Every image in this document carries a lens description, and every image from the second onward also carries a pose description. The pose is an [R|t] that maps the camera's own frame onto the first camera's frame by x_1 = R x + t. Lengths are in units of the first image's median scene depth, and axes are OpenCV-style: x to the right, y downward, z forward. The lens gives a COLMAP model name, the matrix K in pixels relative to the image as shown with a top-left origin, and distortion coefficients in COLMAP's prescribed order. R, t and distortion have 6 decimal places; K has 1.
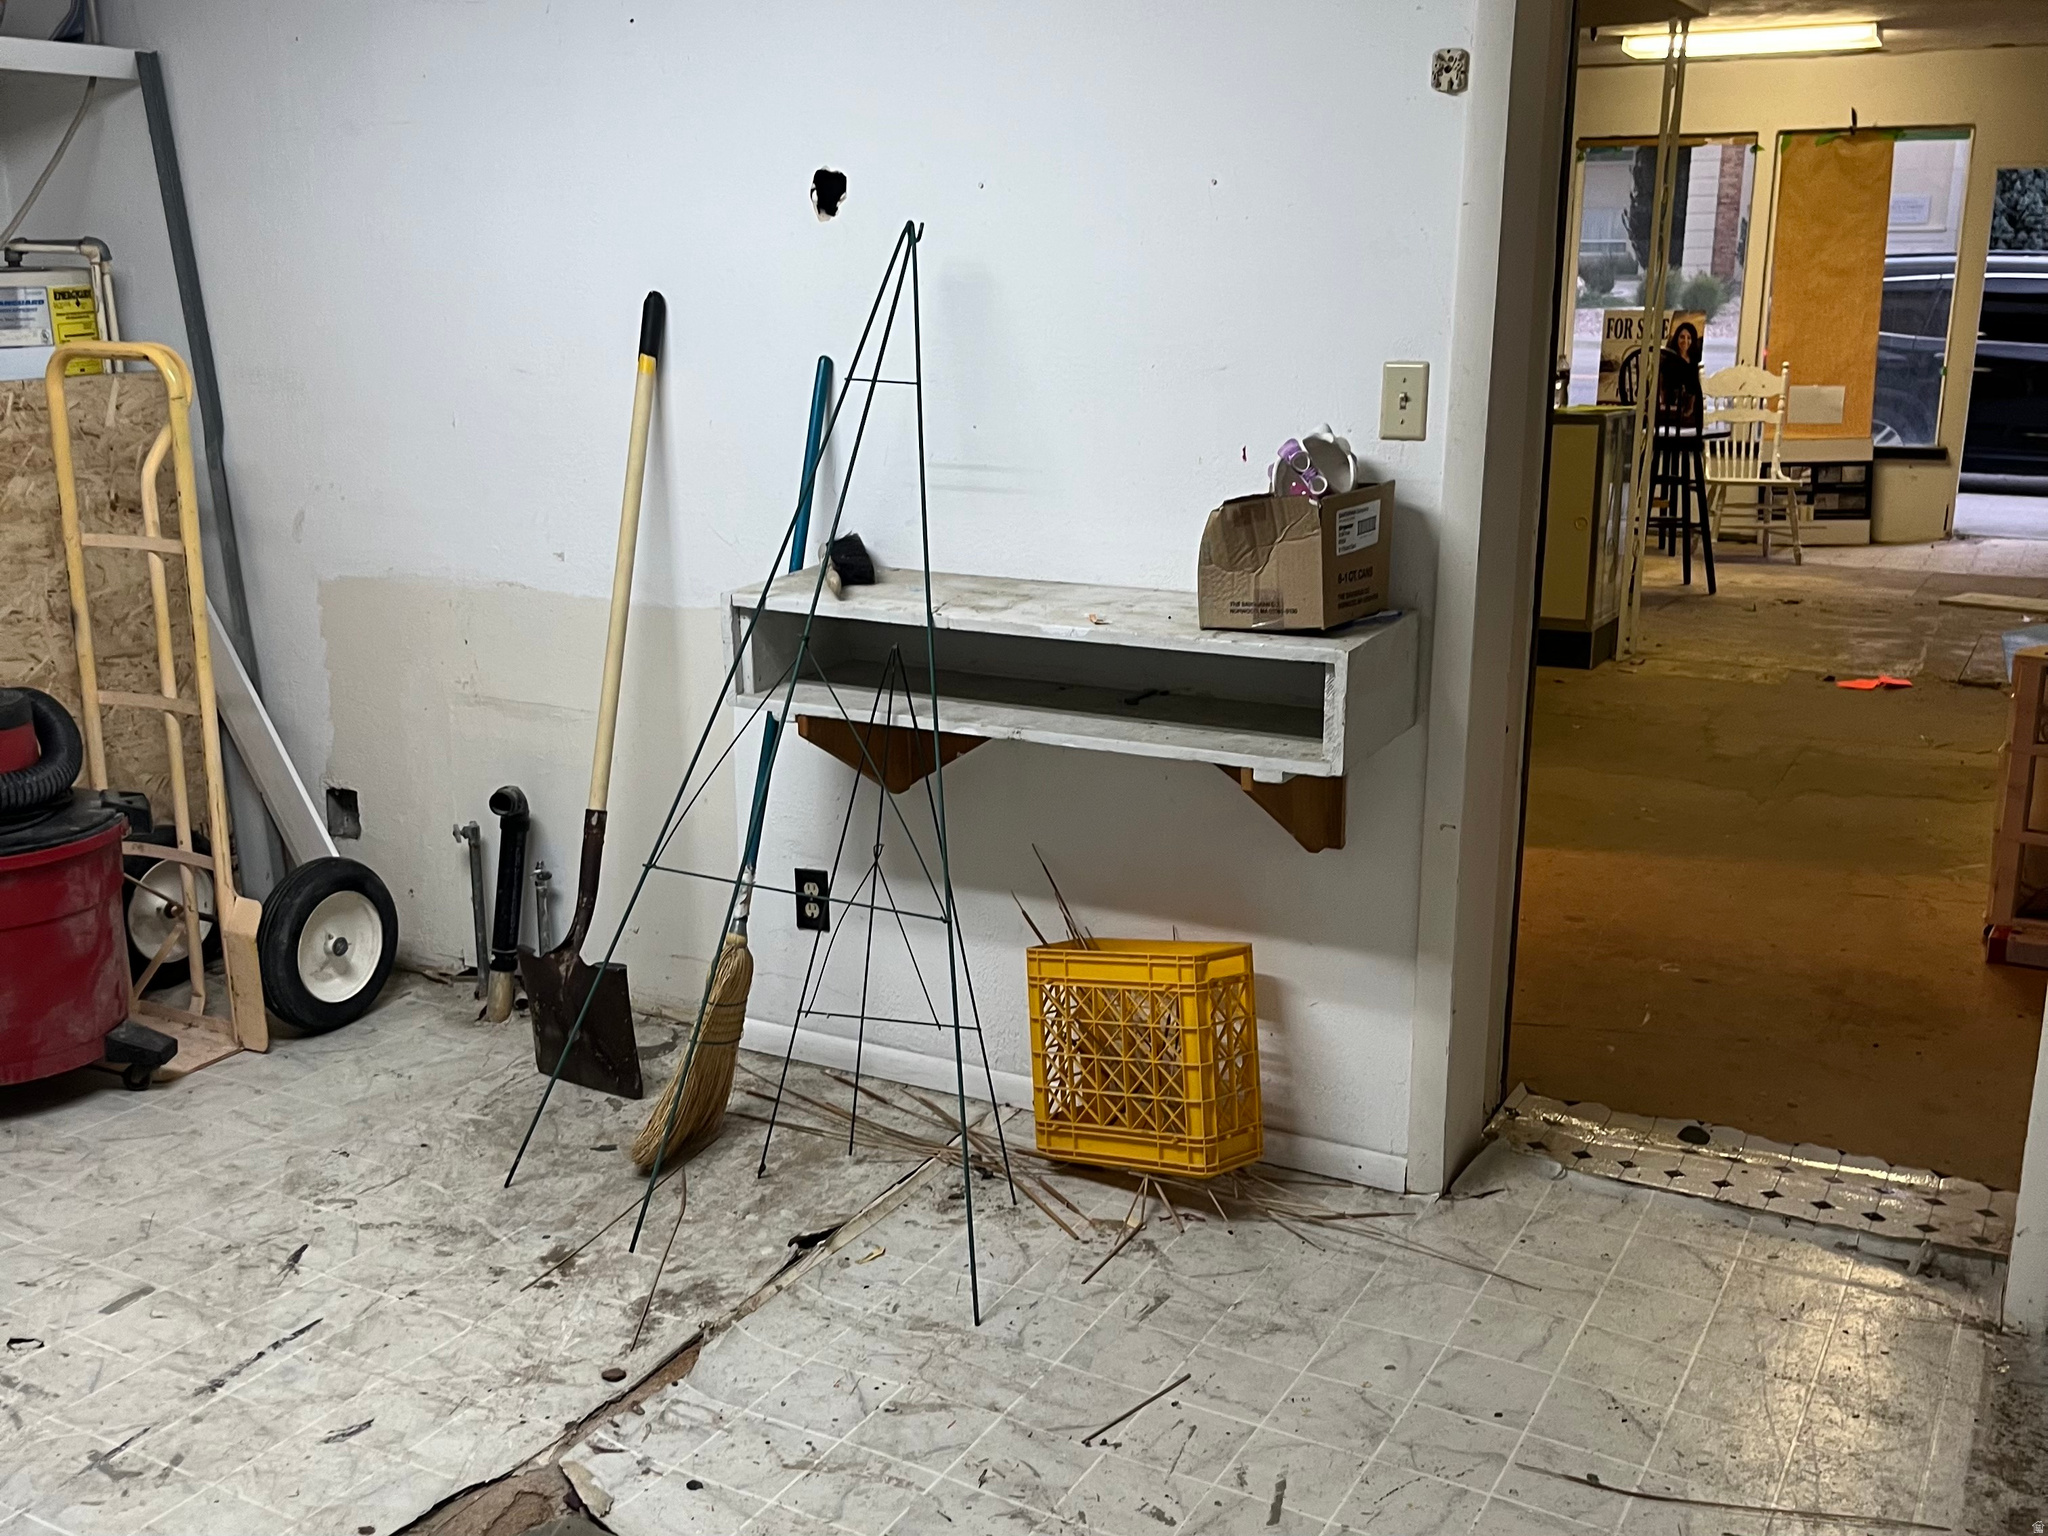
lens RADIAL K [[2005.6, 0, 1024.0], [0, 2005.6, 768.0], [0, 0, 1]] dist [-0.006528, 0.106204]
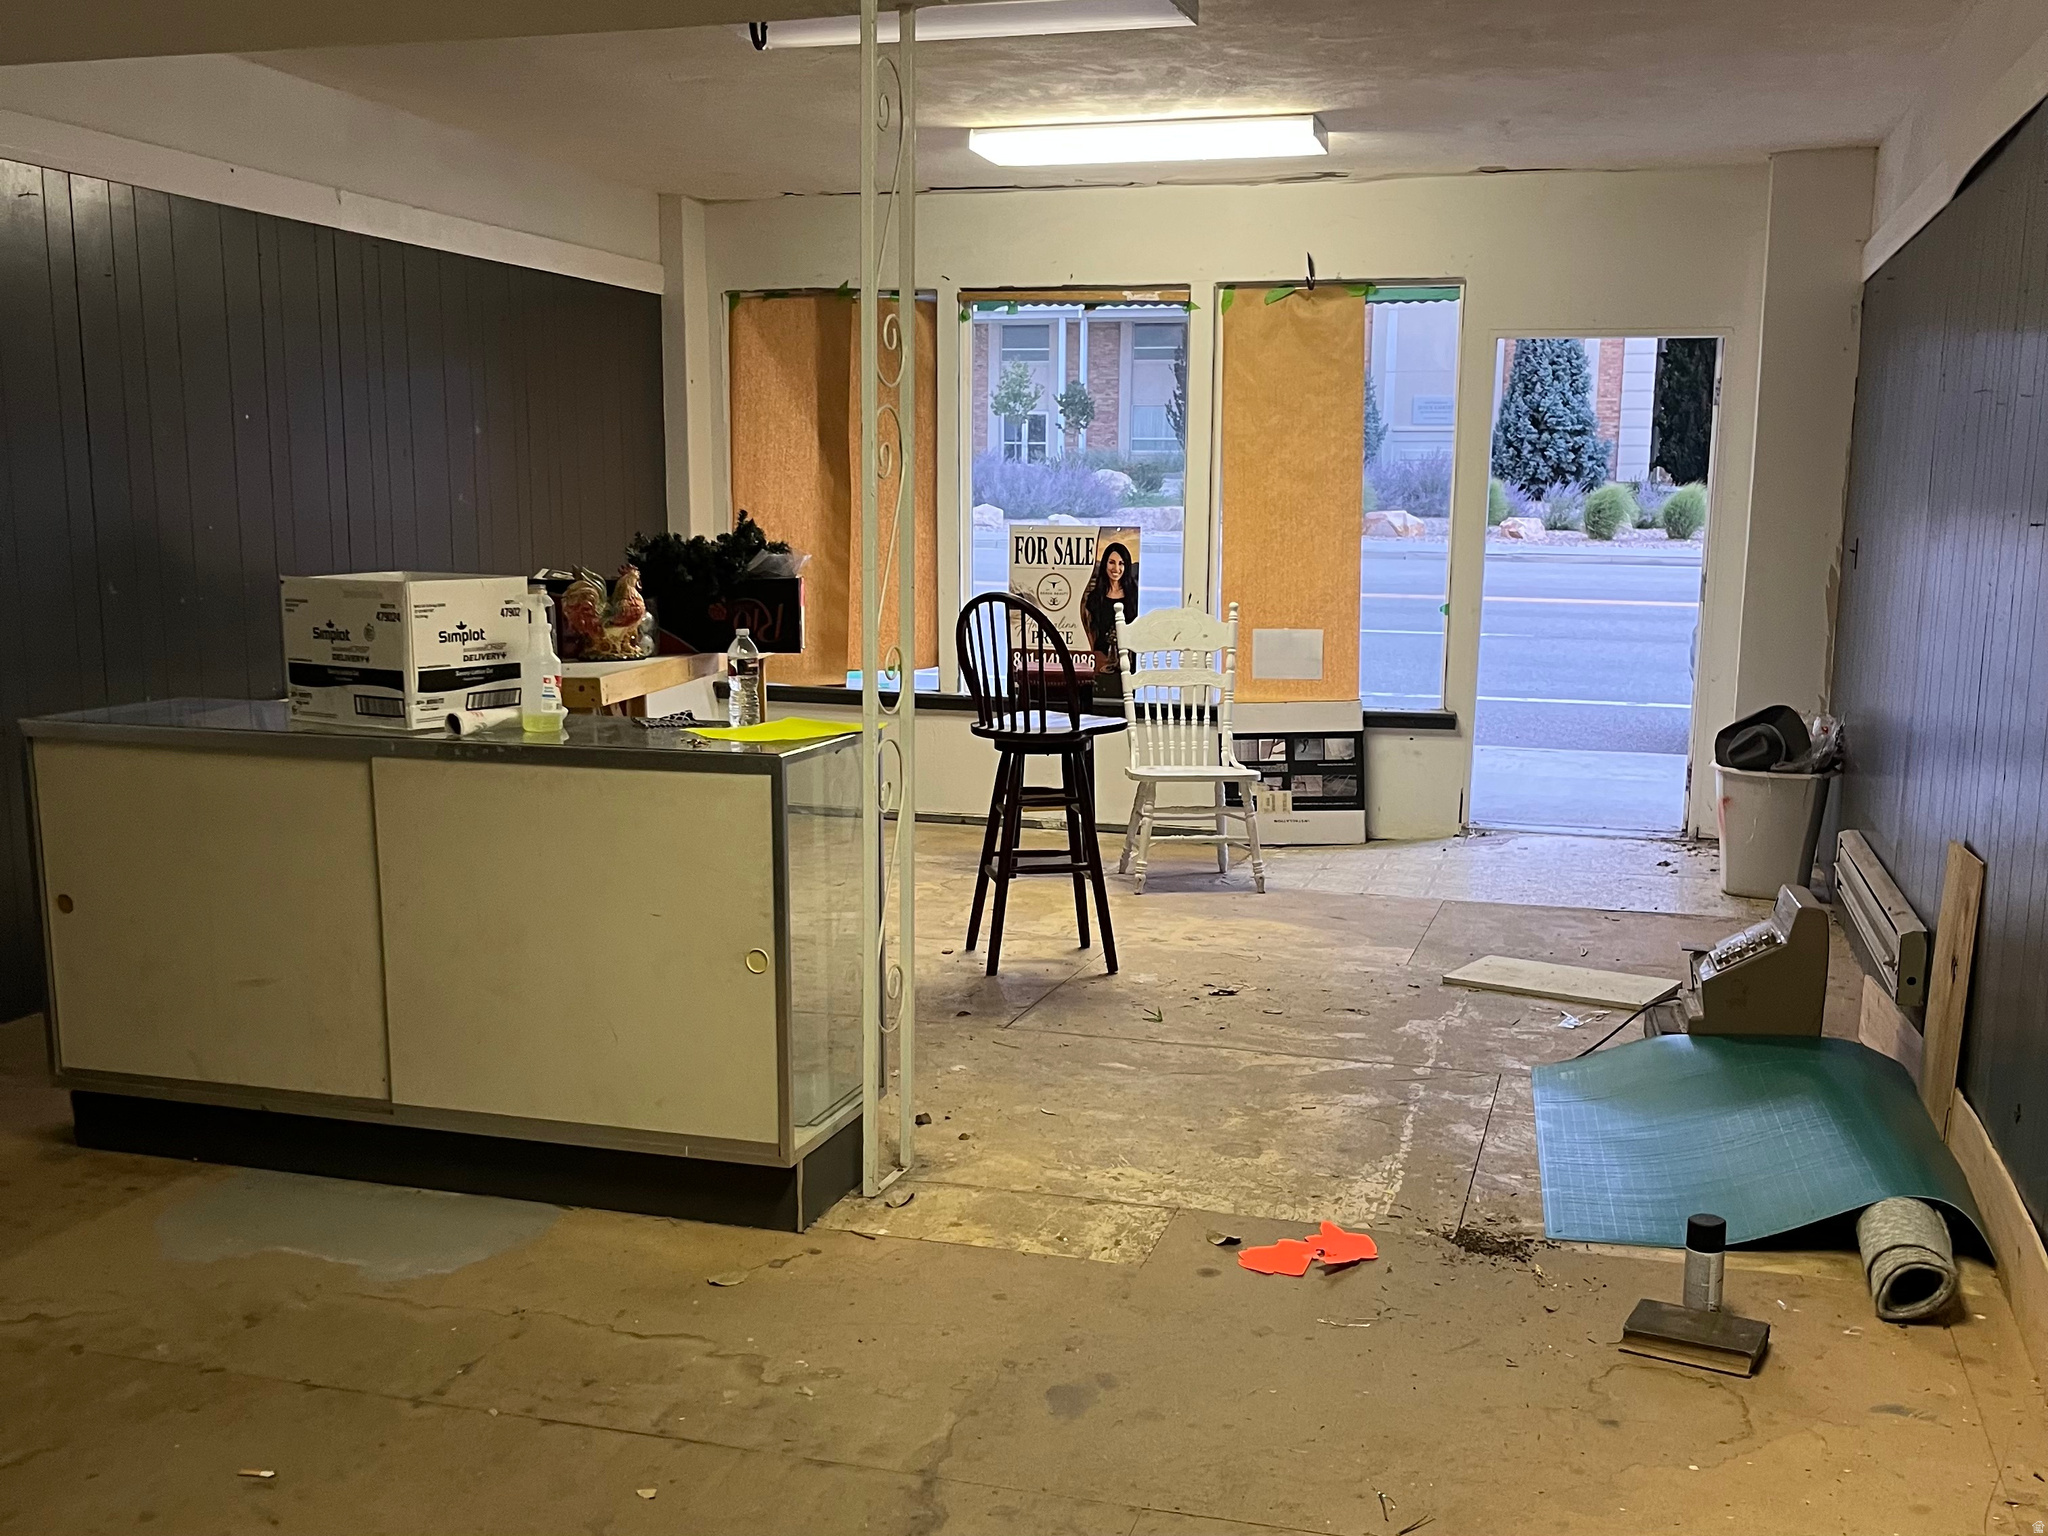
lens RADIAL K [[2046.0, 0, 1027.7], [0, 2046.0, 844.1], [0, 0, 1]] dist [0.140590, -0.002345]
pose [[0.979224, -0.032284, 0.200194, 0.151467], [0.044588, 0.997363, -0.057258, -0.074115], [-0.197818, 0.064995, 0.978082, 0.295192]]
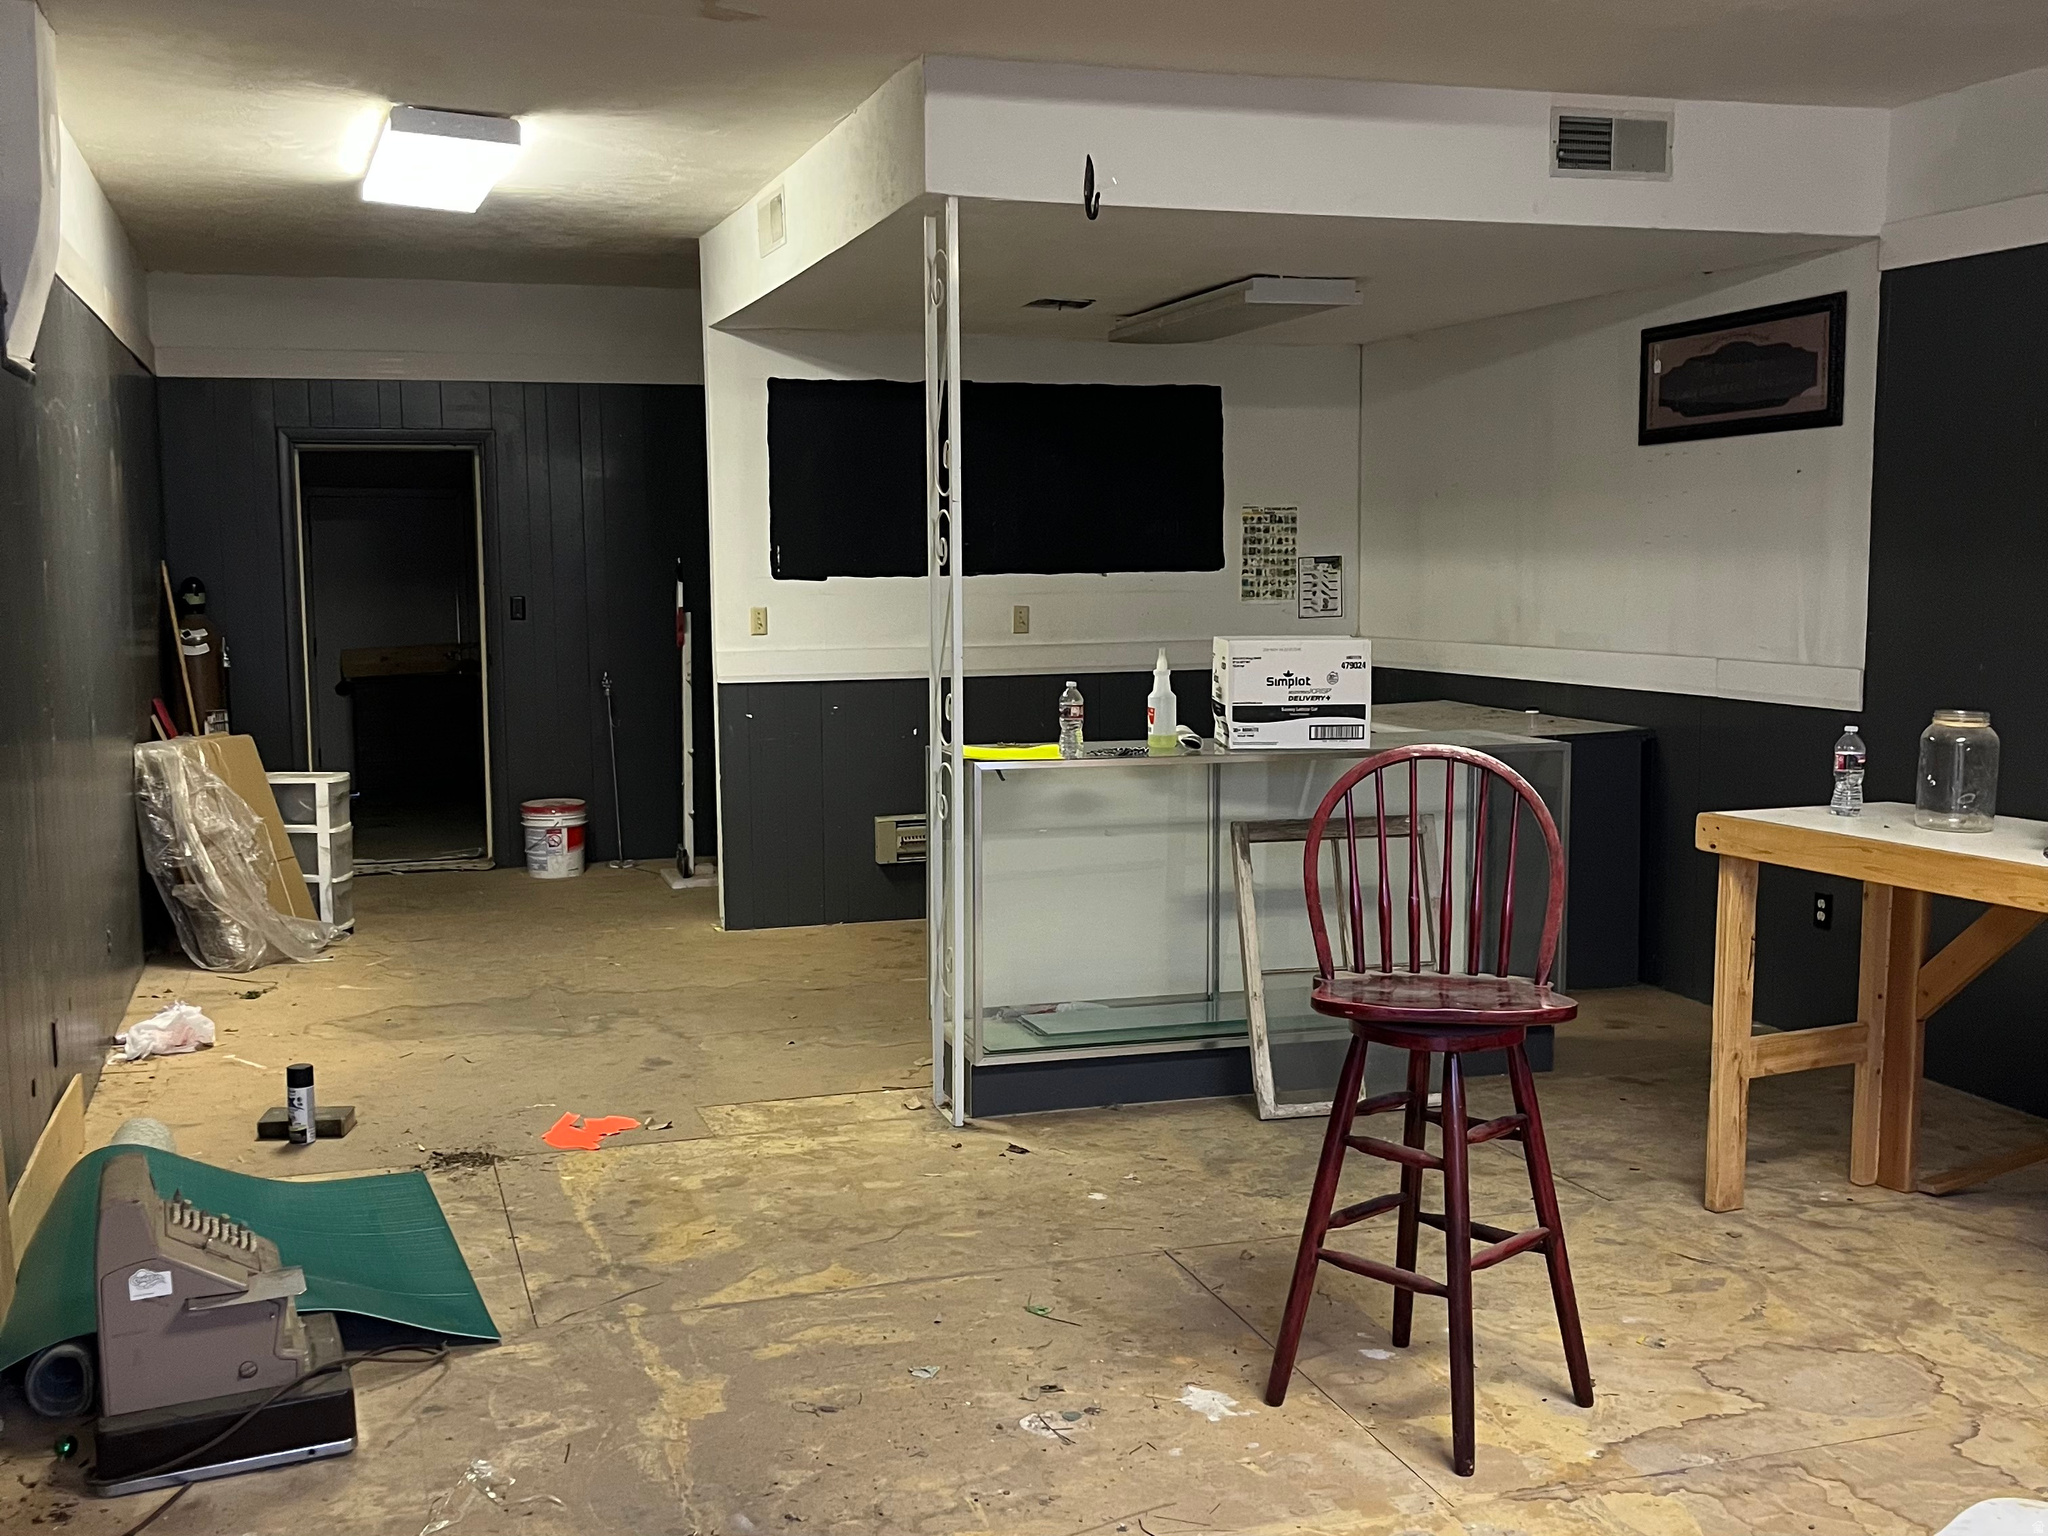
lens RADIAL K [[2005.6, 0, 1024.0], [0, 2005.6, 768.0], [0, 0, 1]] dist [-0.006528, 0.106204]
pose [[-0.676896, 0.068035, -0.732928, 0.498059], [-0.180613, 0.949928, 0.254984, -0.222494], [0.713576, 0.304973, -0.630714, 0.911328]]
